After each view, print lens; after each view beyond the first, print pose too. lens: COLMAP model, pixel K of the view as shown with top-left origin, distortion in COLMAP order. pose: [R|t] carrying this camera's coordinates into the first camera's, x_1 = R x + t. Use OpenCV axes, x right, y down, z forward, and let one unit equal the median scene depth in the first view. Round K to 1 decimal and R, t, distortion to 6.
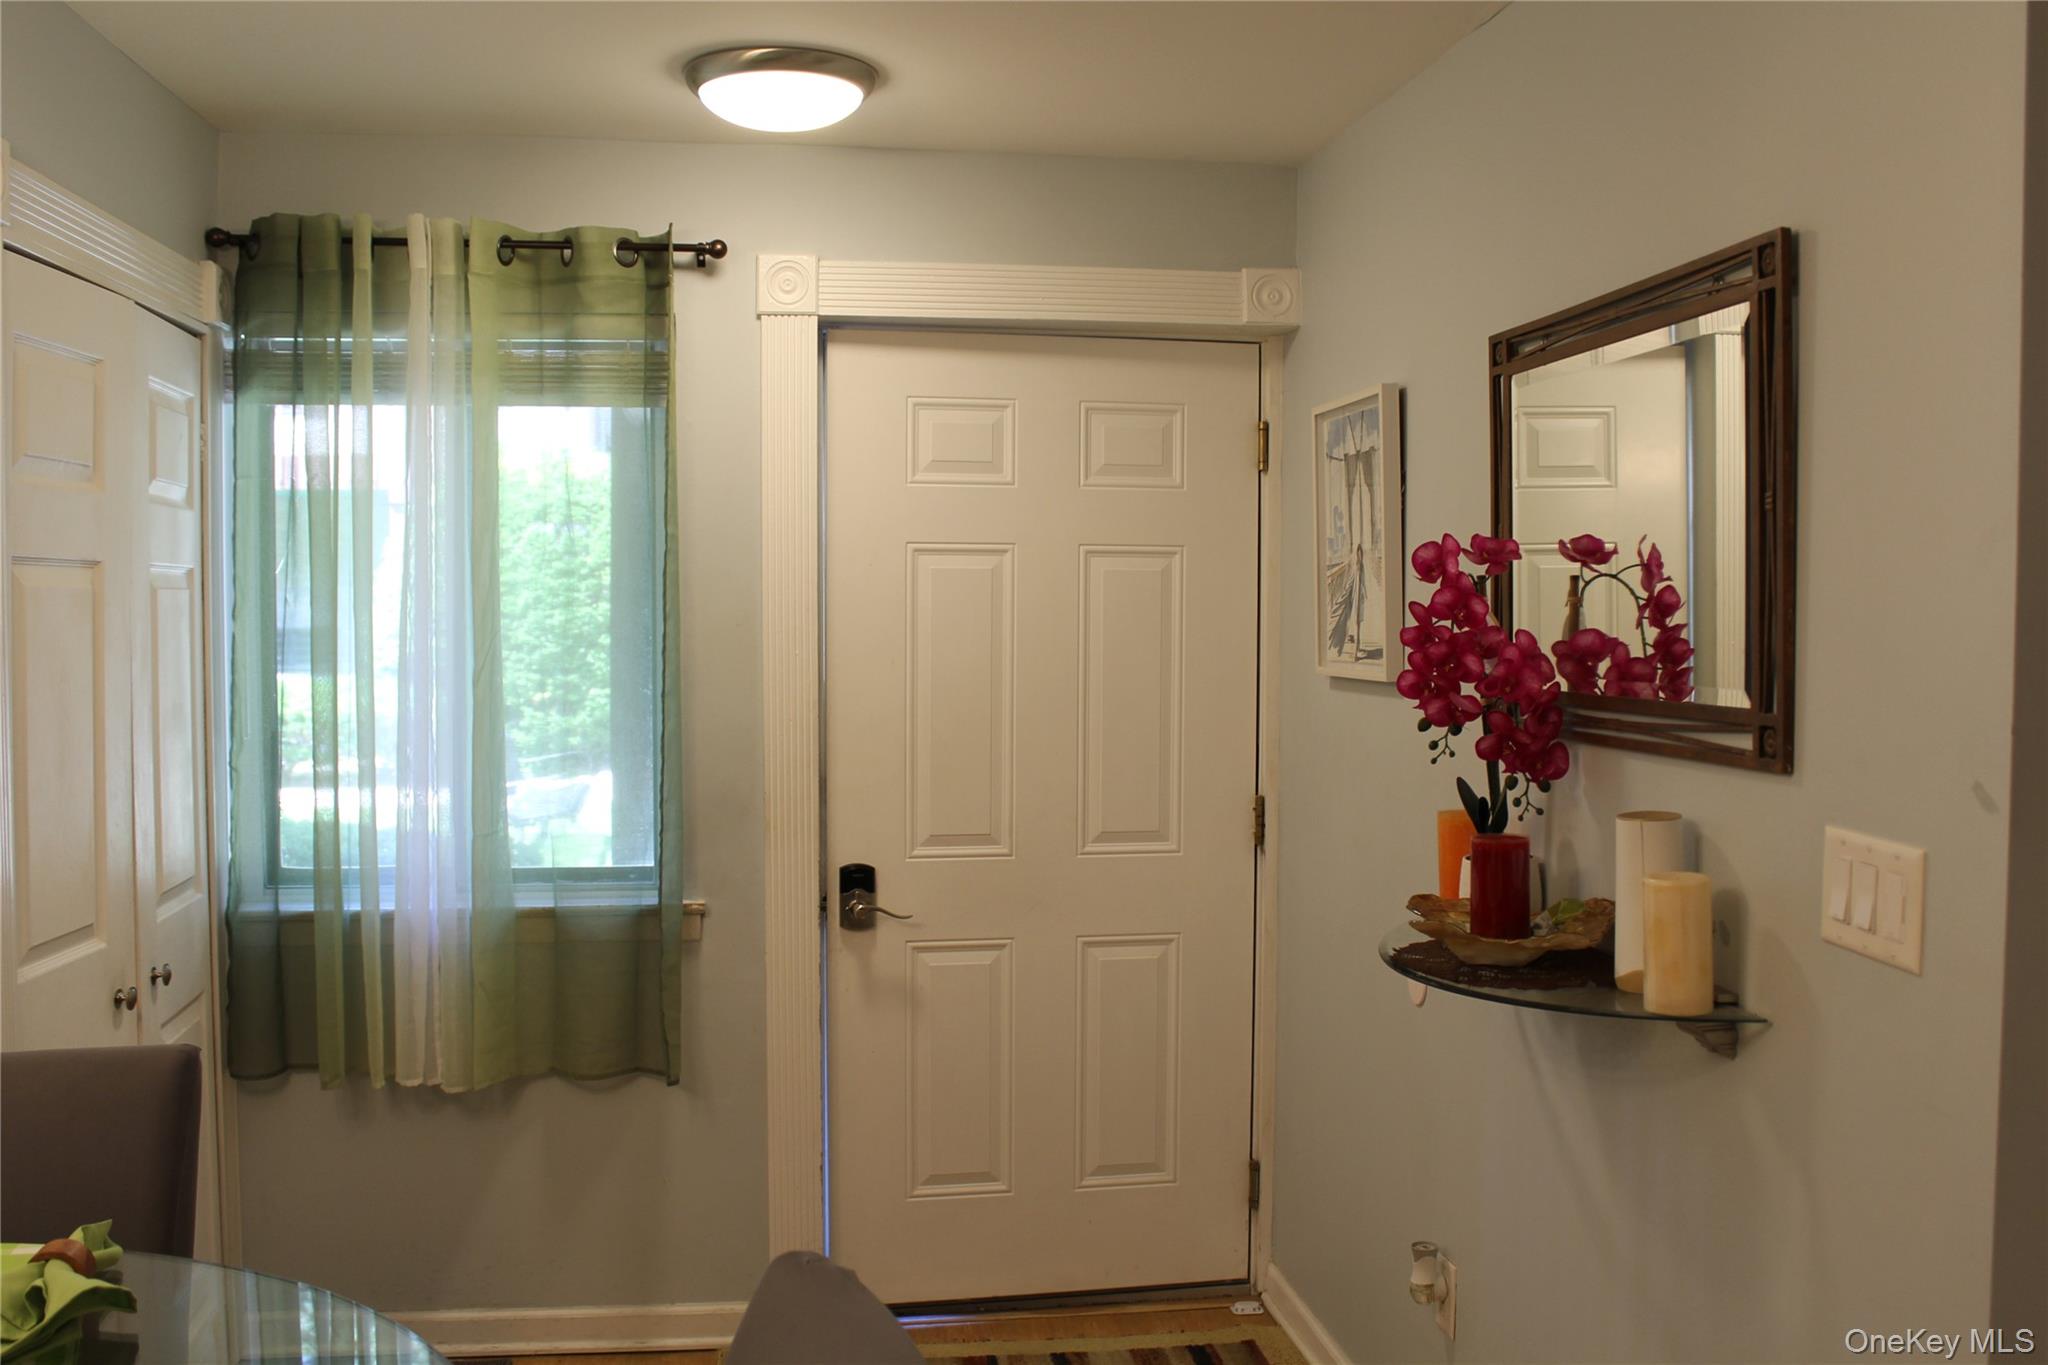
lens RADIAL K [[1853.2, 0, 1013.3], [0, 1853.2, 676.1], [0, 0, 1]] dist [-0.112305, 0.000000]
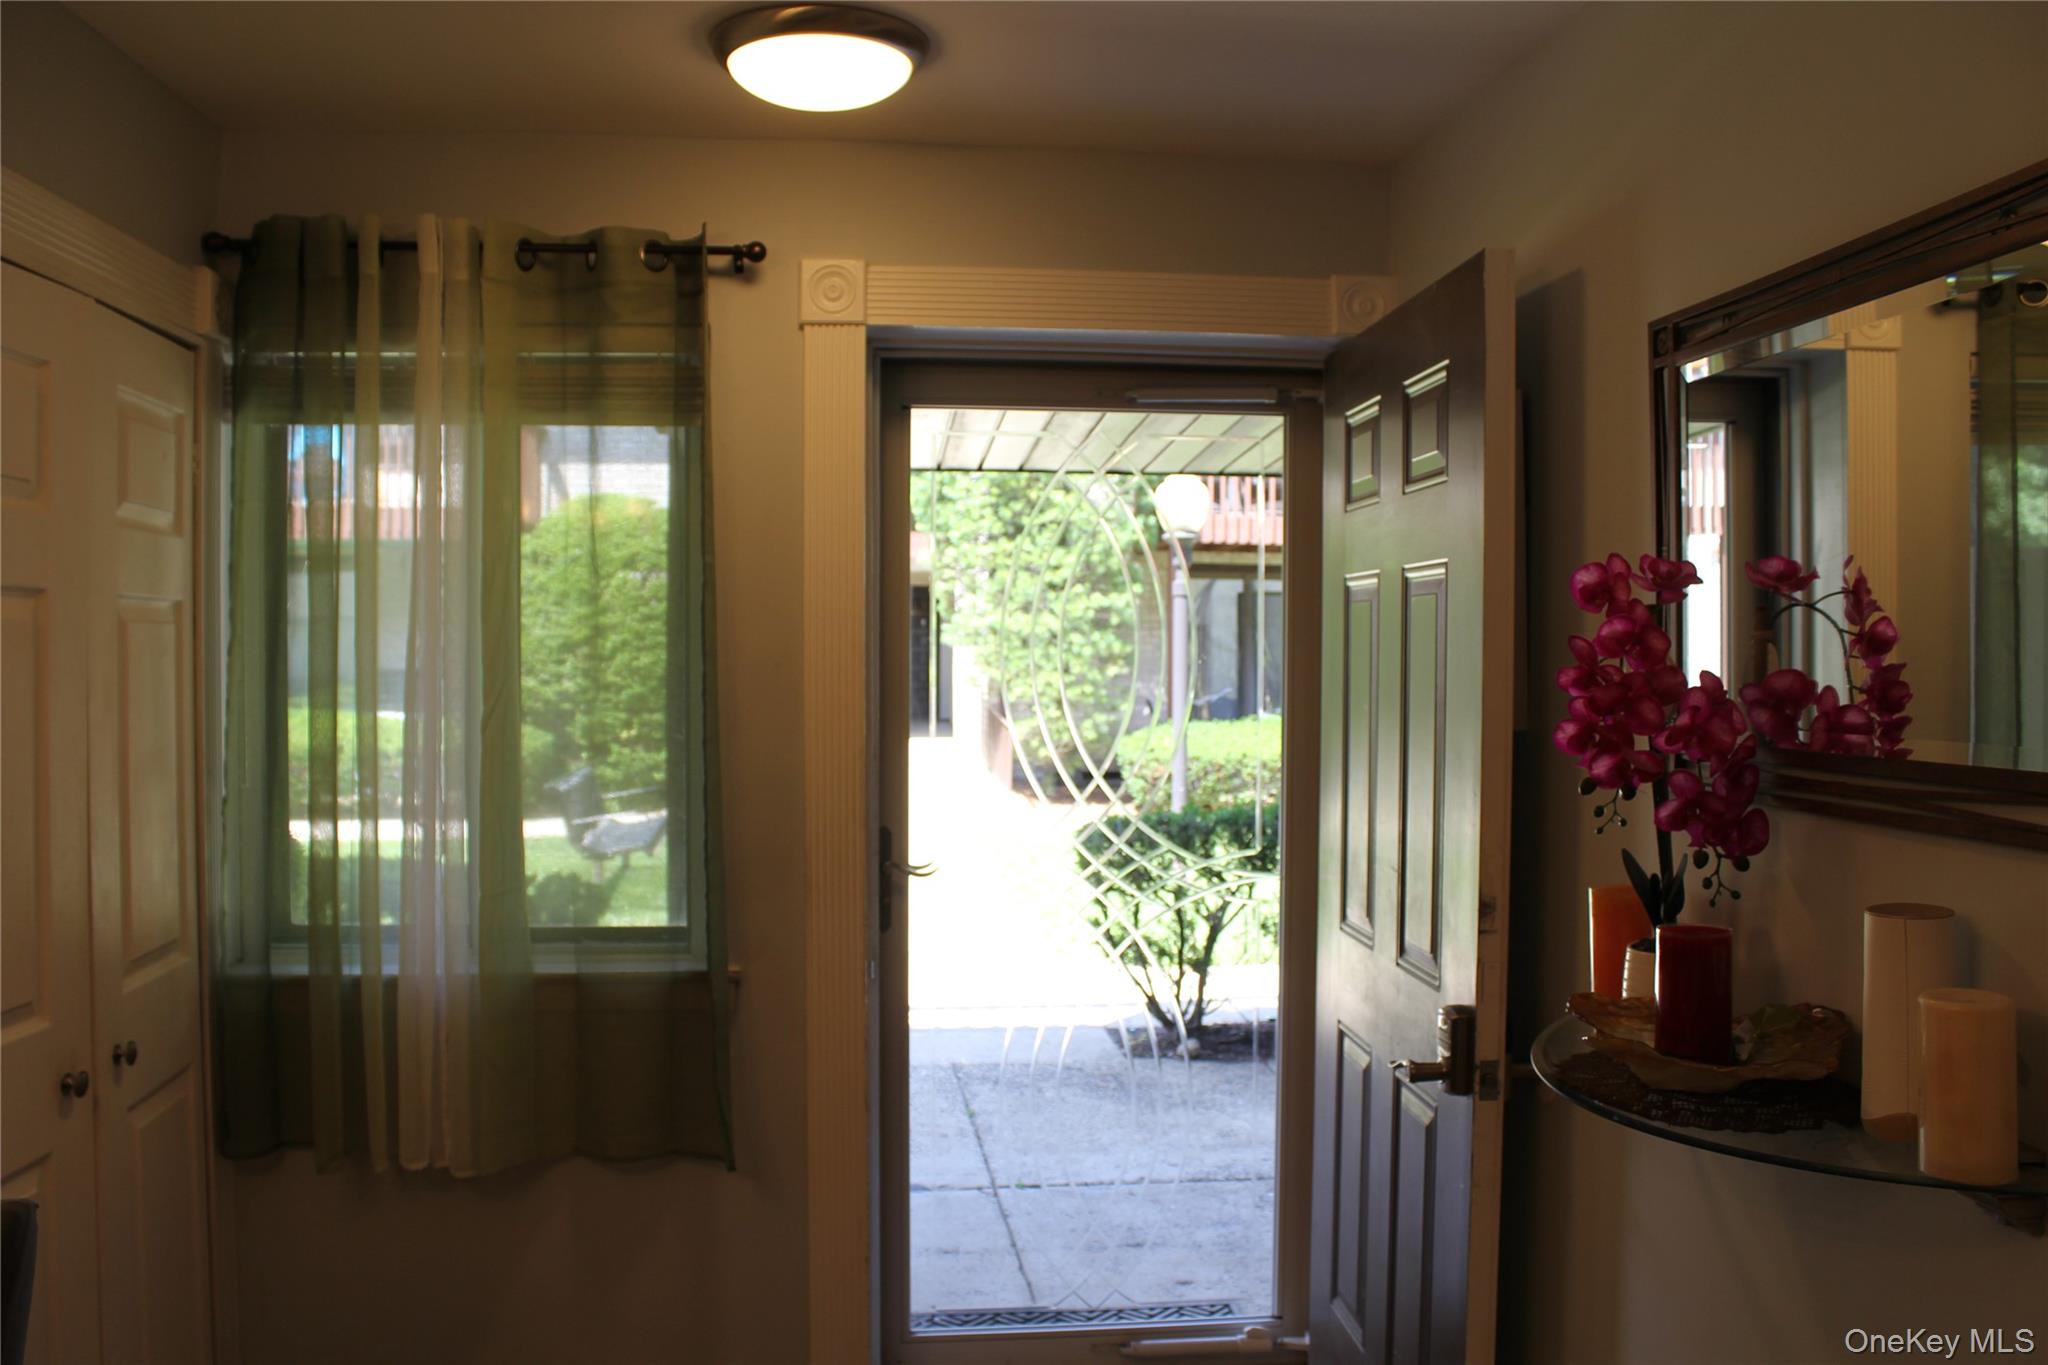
lens RADIAL K [[1693.9, 0, 1007.0], [0, 1693.9, 696.2], [0, 0, 1]] dist [-0.154290, 0.109681]
pose [[0.999264, 0.002530, -0.038279, -0.004331], [-0.002955, 0.999934, -0.011066, -0.003400], [0.038249, 0.011171, 0.999206, 0.185665]]
